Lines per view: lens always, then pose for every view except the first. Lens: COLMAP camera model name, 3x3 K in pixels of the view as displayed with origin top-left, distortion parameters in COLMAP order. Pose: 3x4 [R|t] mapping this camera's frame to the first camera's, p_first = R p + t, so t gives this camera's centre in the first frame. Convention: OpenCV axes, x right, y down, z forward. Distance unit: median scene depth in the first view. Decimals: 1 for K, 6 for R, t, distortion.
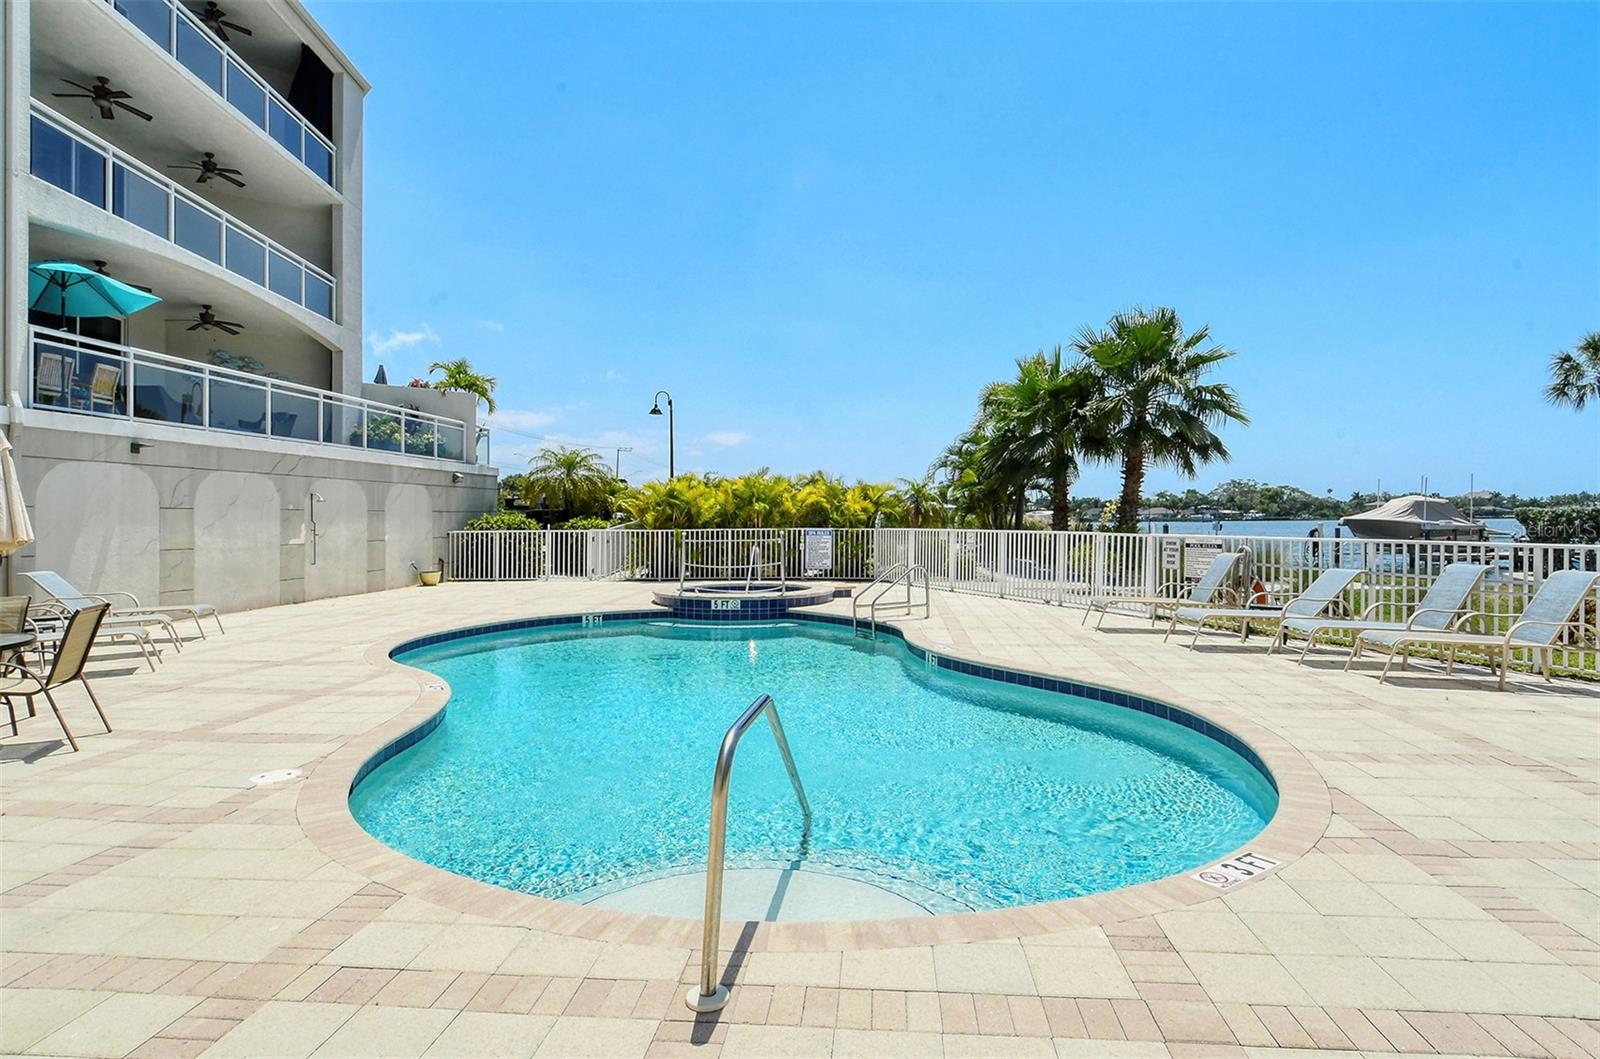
lens RADIAL K [[852.8, 0, 828.1], [0, 852.8, 522.2], [0, 0, 1]] dist [0.035745, -0.028176]
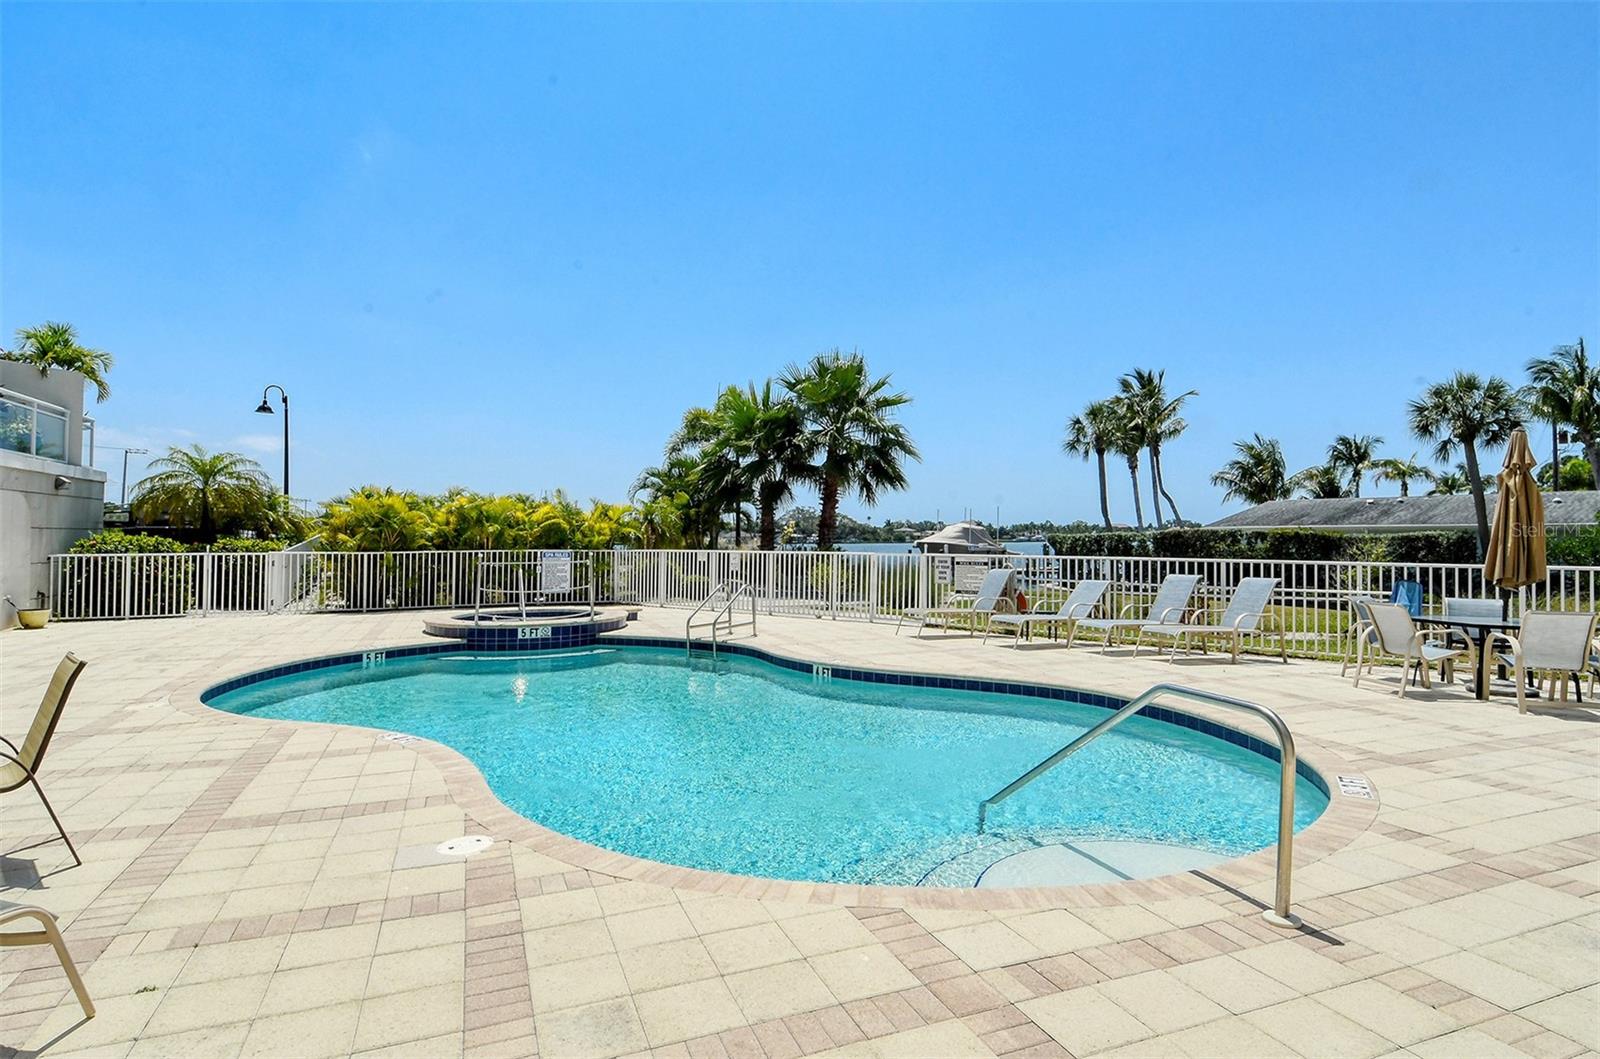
lens RADIAL K [[852.8, 0, 828.1], [0, 852.8, 522.2], [0, 0, 1]] dist [0.035745, -0.028176]
pose [[0.887389, 0.013577, 0.460821, -0.184524], [-0.001522, 0.999647, -0.026522, 0.001287], [-0.461019, 0.022834, 0.887097, 0.025123]]
